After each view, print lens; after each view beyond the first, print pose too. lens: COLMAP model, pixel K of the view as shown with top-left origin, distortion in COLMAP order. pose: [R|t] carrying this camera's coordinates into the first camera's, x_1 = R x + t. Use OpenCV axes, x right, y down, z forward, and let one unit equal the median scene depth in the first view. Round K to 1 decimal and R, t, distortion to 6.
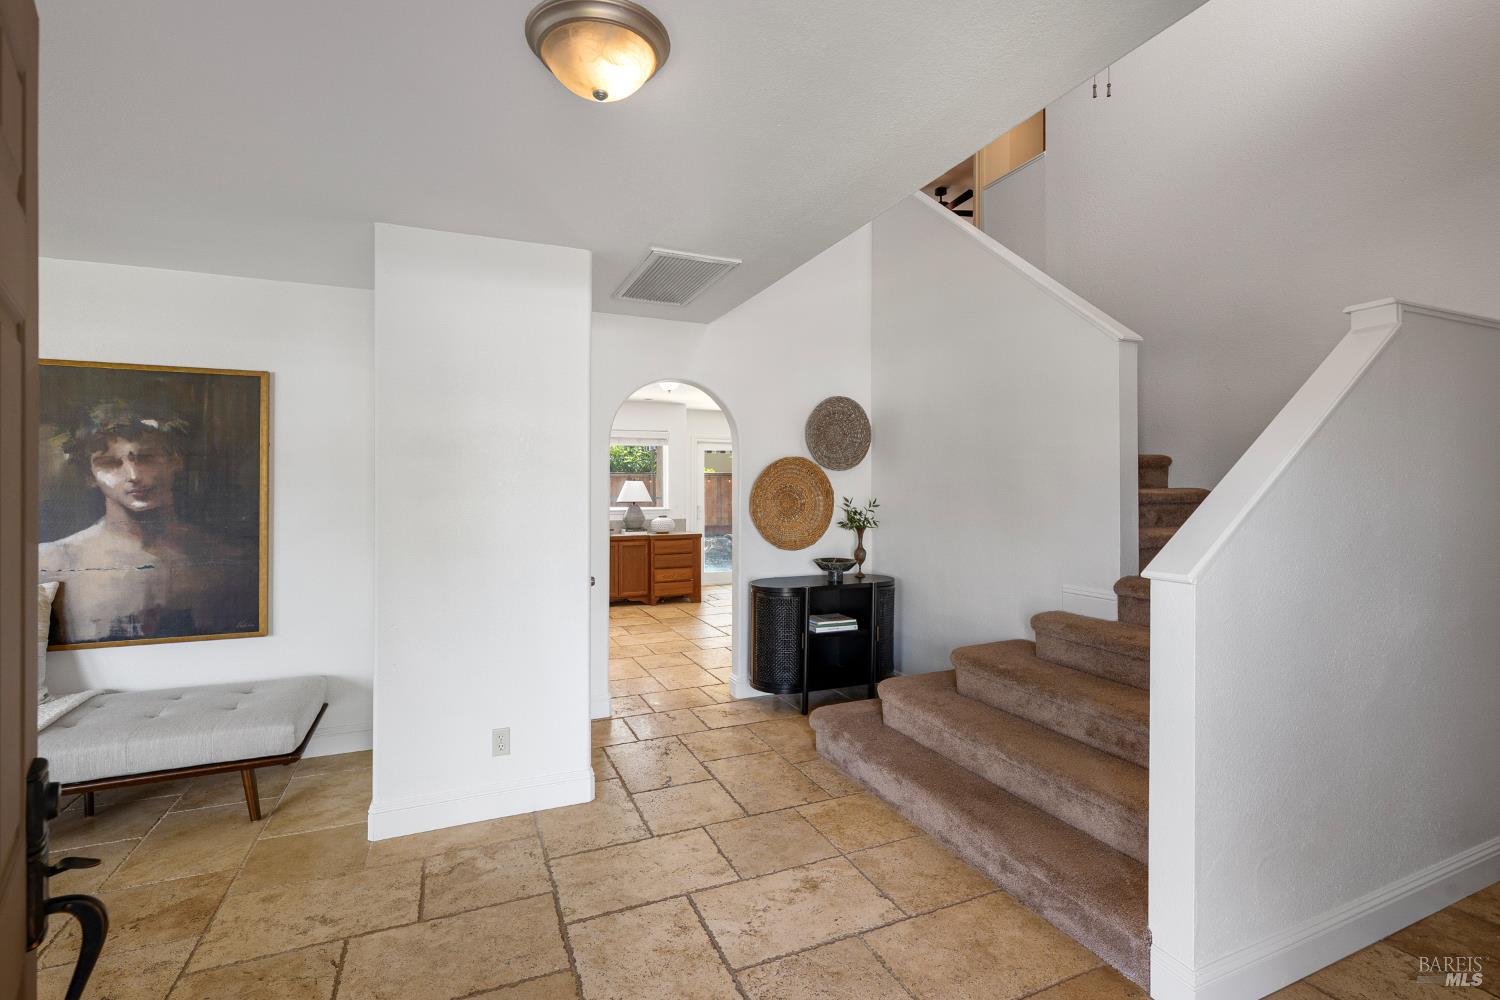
lens RADIAL K [[674.3, 0, 734.2], [0, 674.3, 487.5], [0, 0, 1]] dist [0.000267, -0.001257]
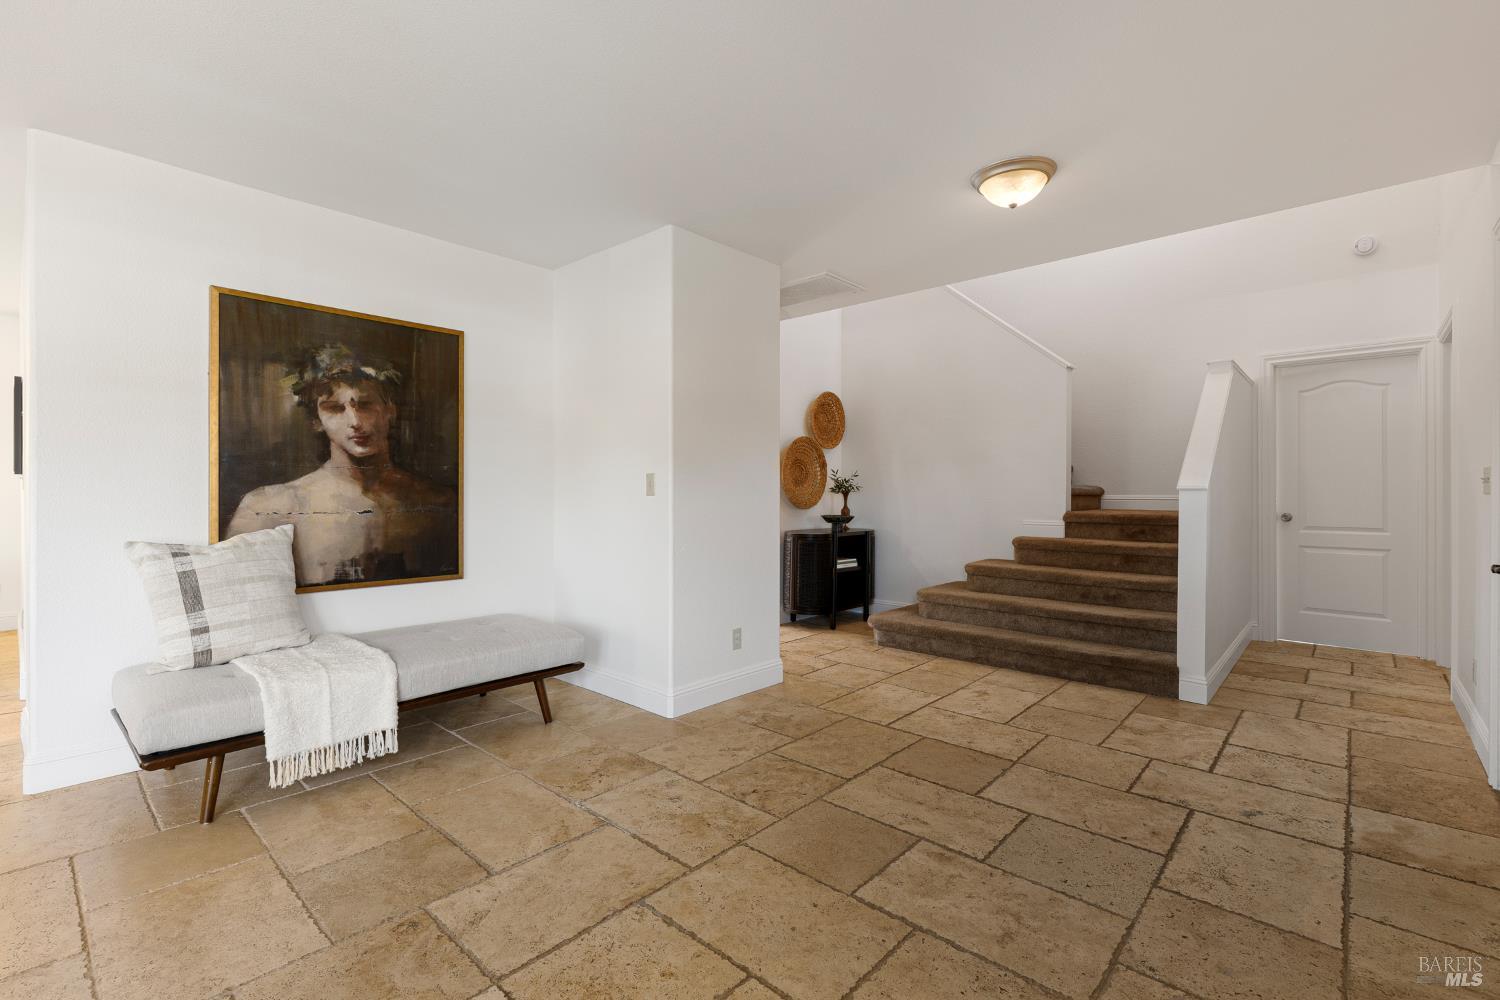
lens RADIAL K [[674.3, 0, 719.5], [0, 674.3, 493.5], [0, 0, 1]] dist [0.000267, -0.001257]
pose [[0.915547, 0.005532, 0.402172, -0.801386], [-0.007069, 0.999972, 0.002336, 0.084977], [-0.402148, -0.004982, 0.915561, -0.152991]]
